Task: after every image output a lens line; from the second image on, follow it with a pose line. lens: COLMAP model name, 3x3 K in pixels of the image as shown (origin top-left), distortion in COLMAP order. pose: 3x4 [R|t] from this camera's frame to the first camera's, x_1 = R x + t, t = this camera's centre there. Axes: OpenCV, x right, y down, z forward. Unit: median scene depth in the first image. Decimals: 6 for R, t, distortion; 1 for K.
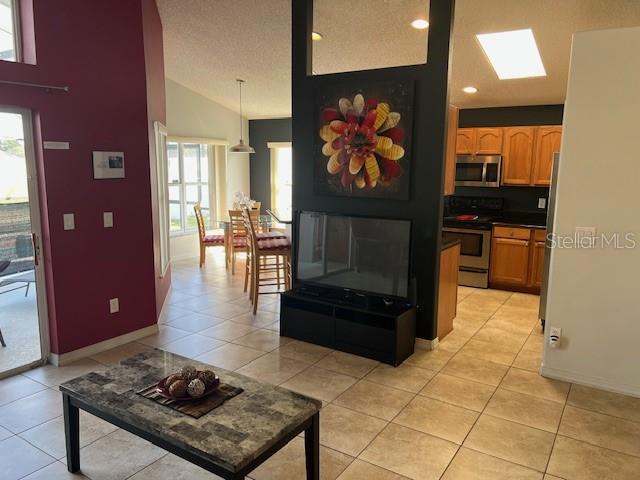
lens RADIAL K [[474.7, 0, 320.7], [0, 474.7, 240.1], [0, 0, 1]] dist [0.002736, -0.009343]
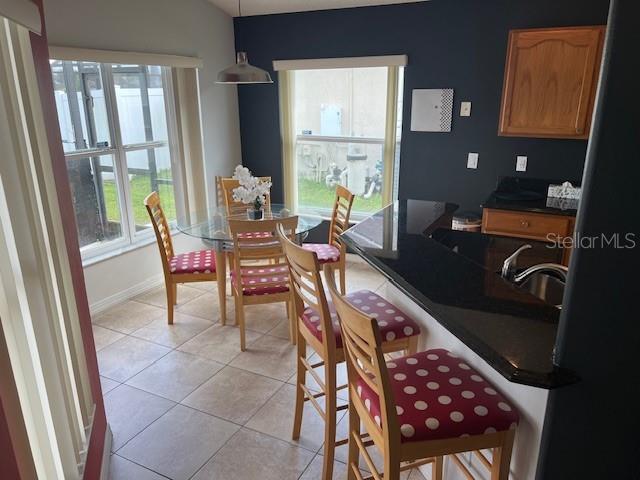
lens RADIAL K [[474.7, 0, 324.8], [0, 474.7, 242.5], [0, 0, 1]] dist [0.002736, -0.009343]
pose [[0.994588, -0.053189, 0.089245, -0.229611], [0.038935, 0.987230, 0.154469, -0.169064], [-0.096322, -0.150159, 0.983959, 0.883489]]
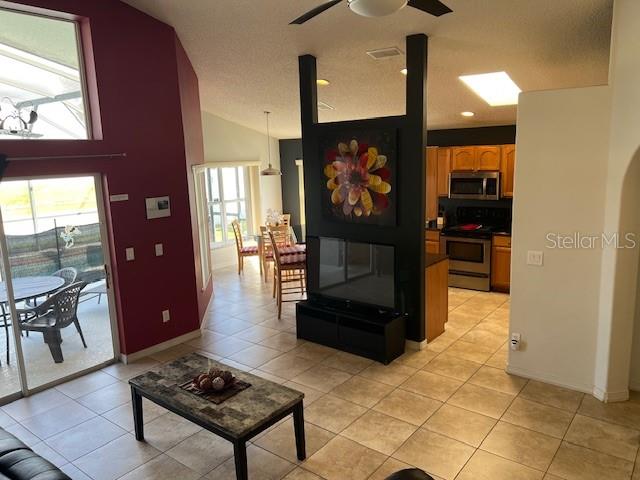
lens RADIAL K [[474.7, 0, 315.8], [0, 474.7, 237.4], [0, 0, 1]] dist [0.002736, -0.009343]
pose [[0.993014, -0.028017, -0.114622, 0.118225], [0.030130, 0.999406, 0.016739, -0.082852], [0.114085, -0.020075, 0.993268, -0.220186]]
